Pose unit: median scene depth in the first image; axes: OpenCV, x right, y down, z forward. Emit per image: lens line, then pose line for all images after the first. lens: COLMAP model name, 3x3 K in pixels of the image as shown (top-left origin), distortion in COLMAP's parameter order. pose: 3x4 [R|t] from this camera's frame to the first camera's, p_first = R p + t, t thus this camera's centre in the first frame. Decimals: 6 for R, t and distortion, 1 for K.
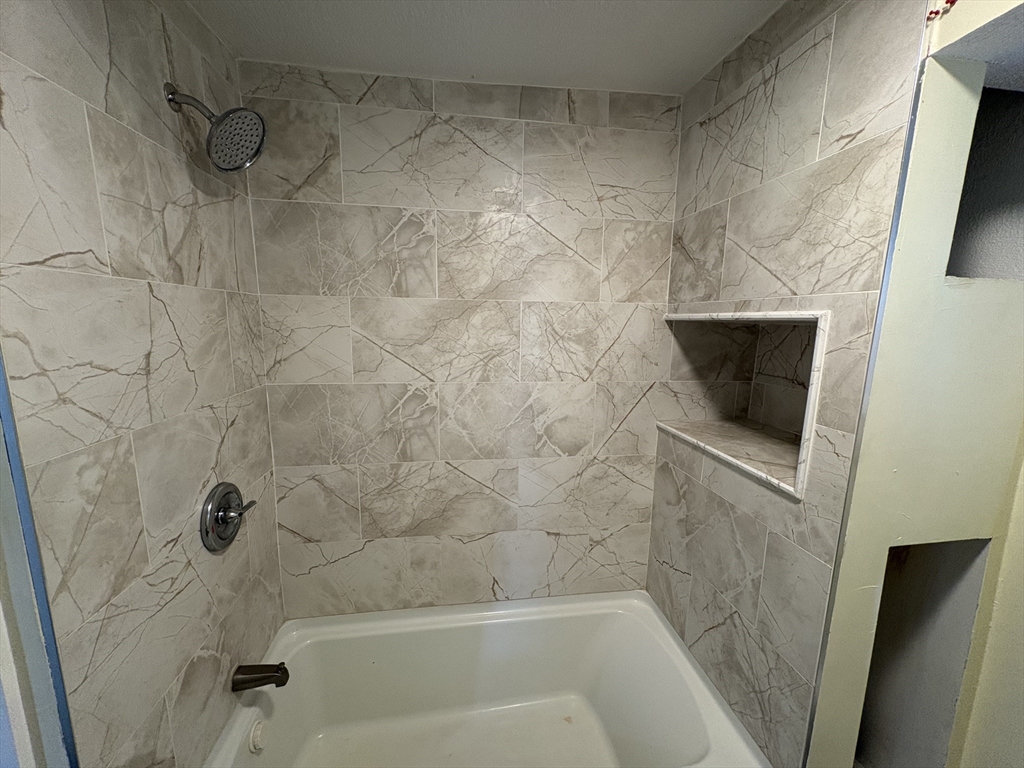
lens RADIAL K [[407.3, 0, 513.6], [0, 407.3, 385.0], [0, 0, 1]] dist [-0.002918, 0.000980]
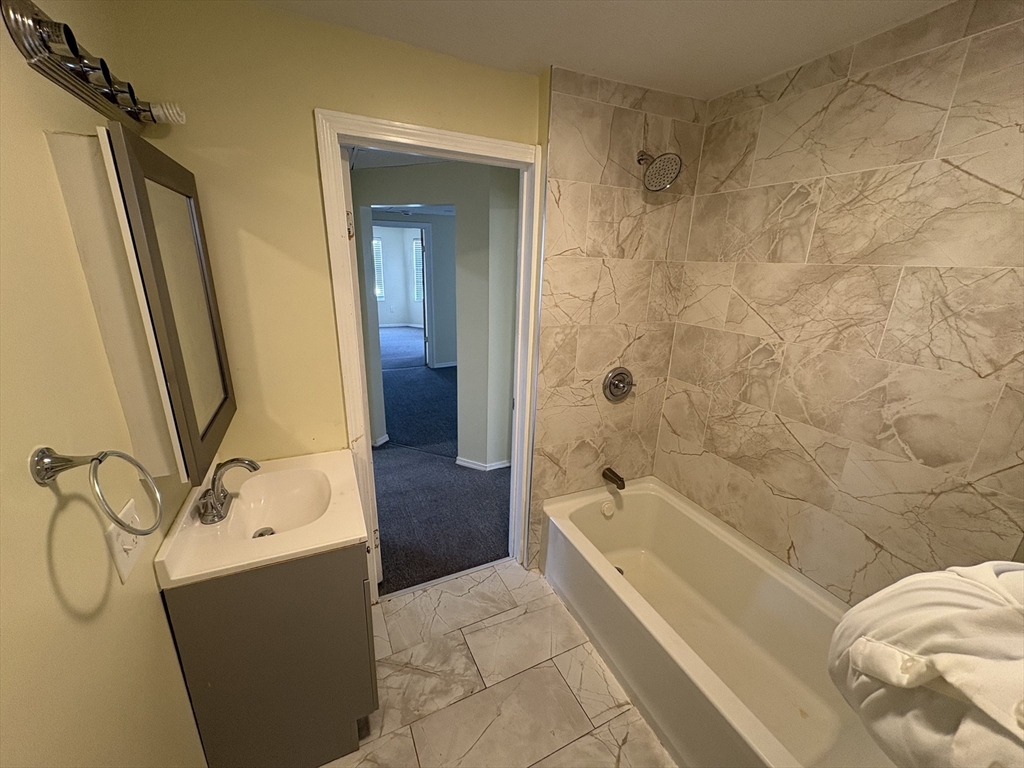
lens RADIAL K [[407.3, 0, 507.7], [0, 407.3, 385.3], [0, 0, 1]] dist [-0.002918, 0.000980]
pose [[0.261905, 0.273426, -0.925551, 0.690655], [-0.181259, 0.955896, 0.231100, -0.011442], [0.947919, 0.107238, 0.299915, -0.032244]]
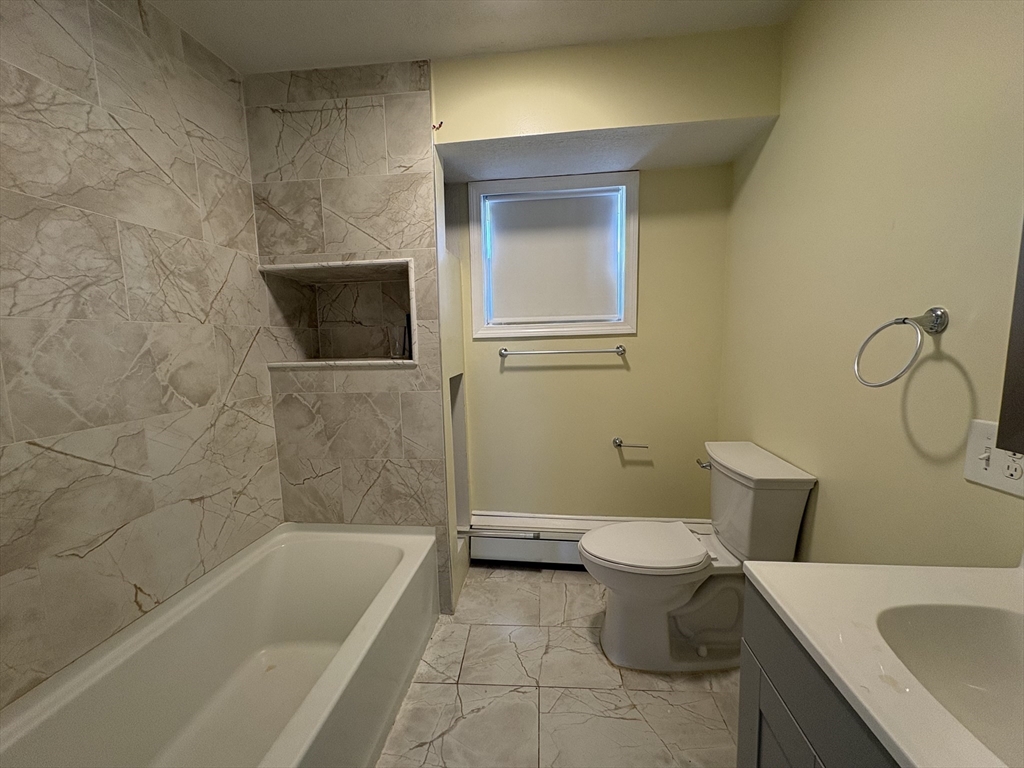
lens RADIAL K [[407.3, 0, 513.7], [0, 407.3, 386.7], [0, 0, 1]] dist [-0.002918, 0.000980]
pose [[0.253886, -0.134667, 0.957813, -0.619905], [0.182725, 0.979107, 0.089226, 0.198993], [-0.949817, 0.152364, 0.273189, 0.082432]]
